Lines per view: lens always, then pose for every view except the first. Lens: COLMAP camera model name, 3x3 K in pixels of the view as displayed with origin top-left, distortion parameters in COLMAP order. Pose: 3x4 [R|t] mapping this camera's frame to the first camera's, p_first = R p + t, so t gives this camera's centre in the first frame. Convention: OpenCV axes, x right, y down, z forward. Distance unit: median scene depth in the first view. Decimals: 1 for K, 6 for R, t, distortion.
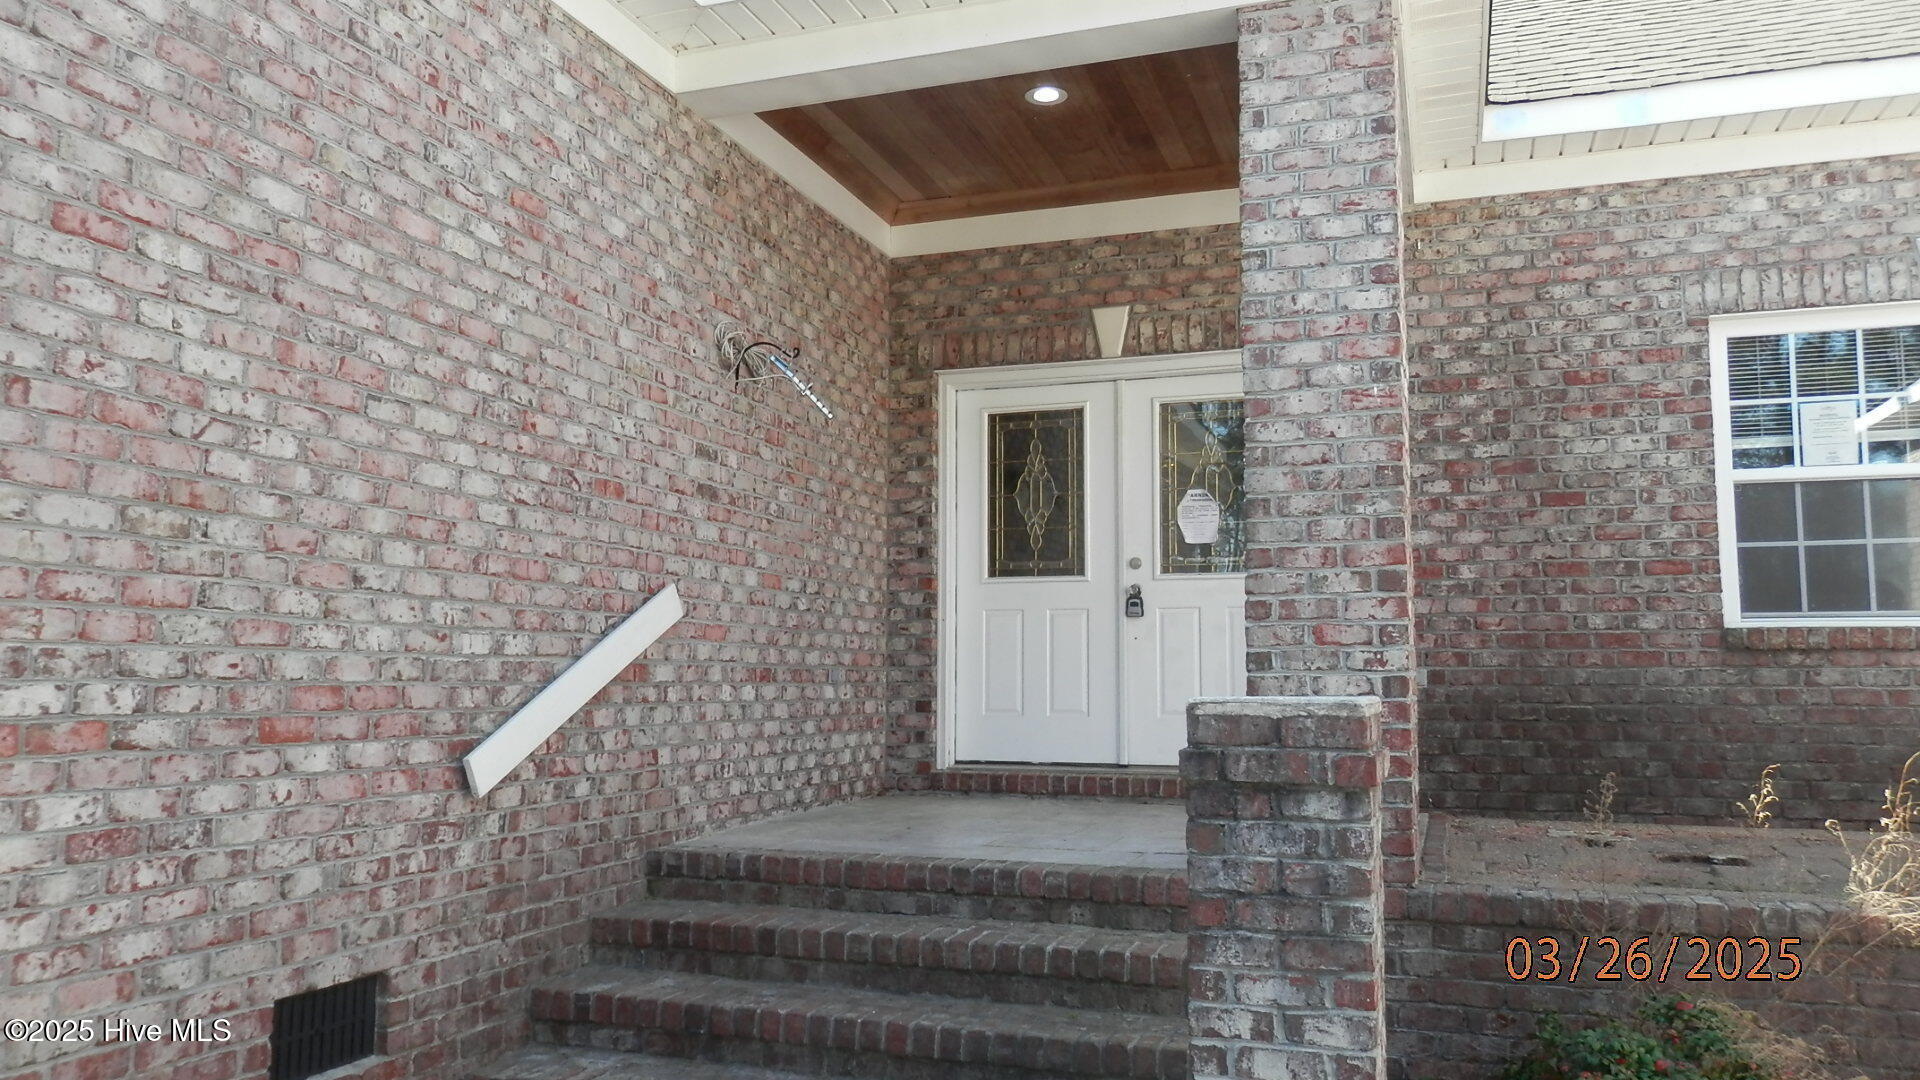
lens RADIAL K [[1428.0, 0, 954.5], [0, 1428.0, 540.8], [0, 0, 1]] dist [0.002988, 0.009925]
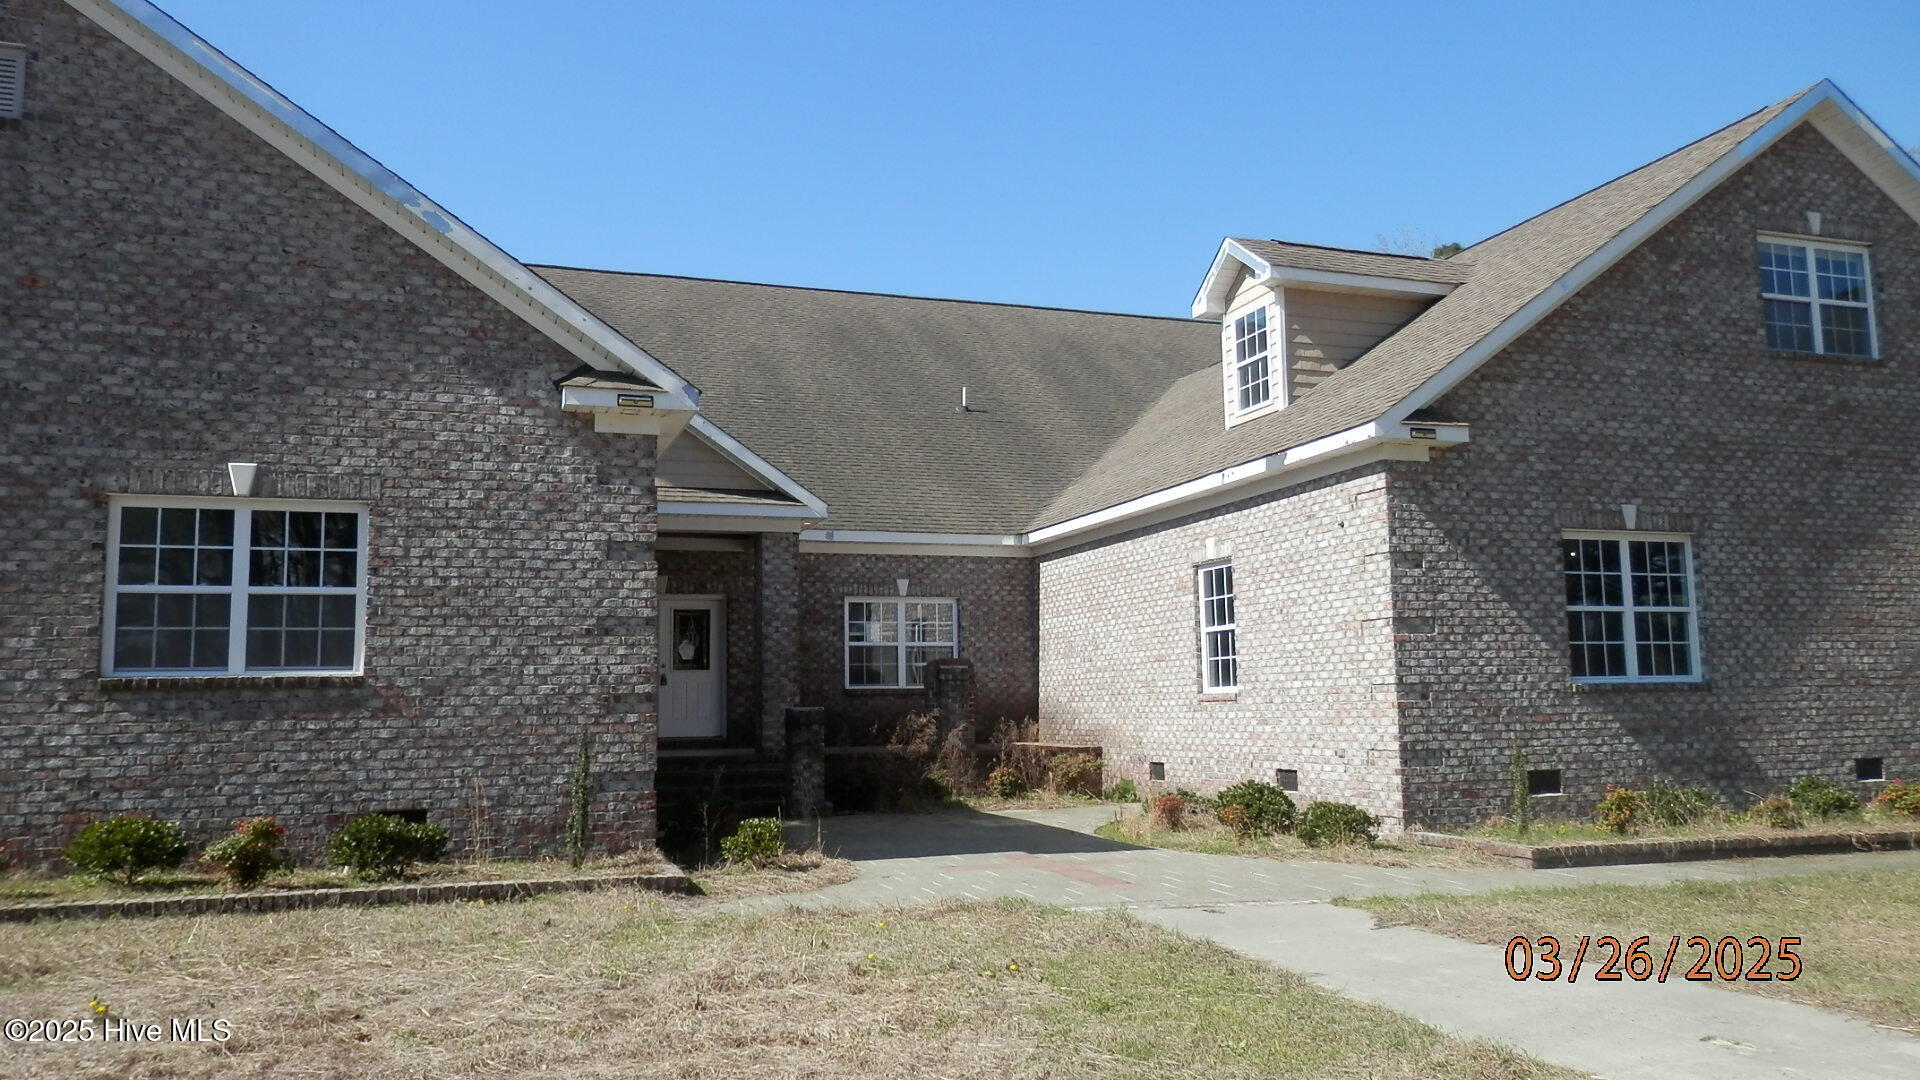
lens RADIAL K [[1428.0, 0, 962.1], [0, 1428.0, 542.5], [0, 0, 1]] dist [0.002988, 0.009925]
pose [[0.777276, 0.058698, 0.626415, -1.369372], [-0.043792, 0.998271, -0.039204, -0.163652], [-0.627633, 0.003040, 0.778503, -1.788581]]
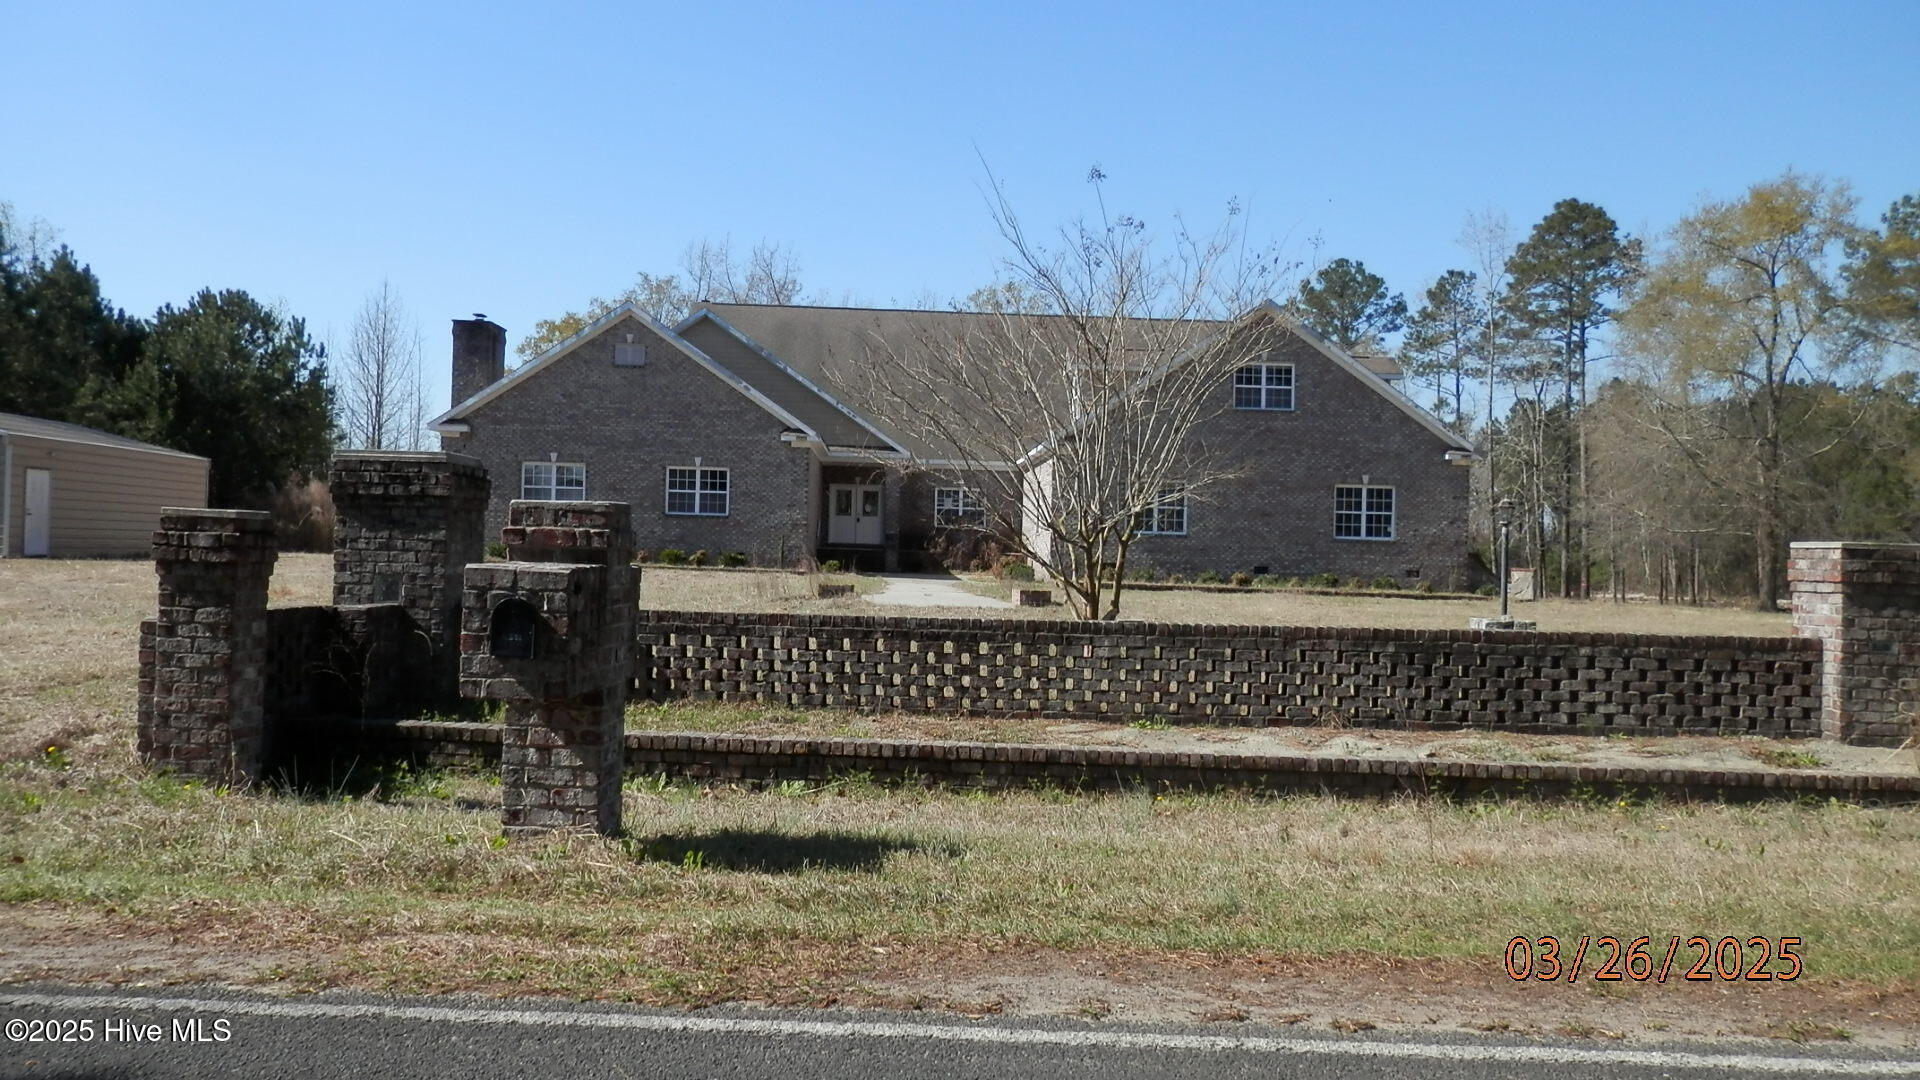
lens RADIAL K [[1428.0, 0, 956.1], [0, 1428.0, 539.3], [0, 0, 1]] dist [0.002988, 0.009925]
pose [[0.927072, 0.026142, 0.373971, -2.282986], [-0.062414, 0.994406, 0.085211, -0.544302], [-0.369652, -0.102338, 0.923518, -6.289639]]
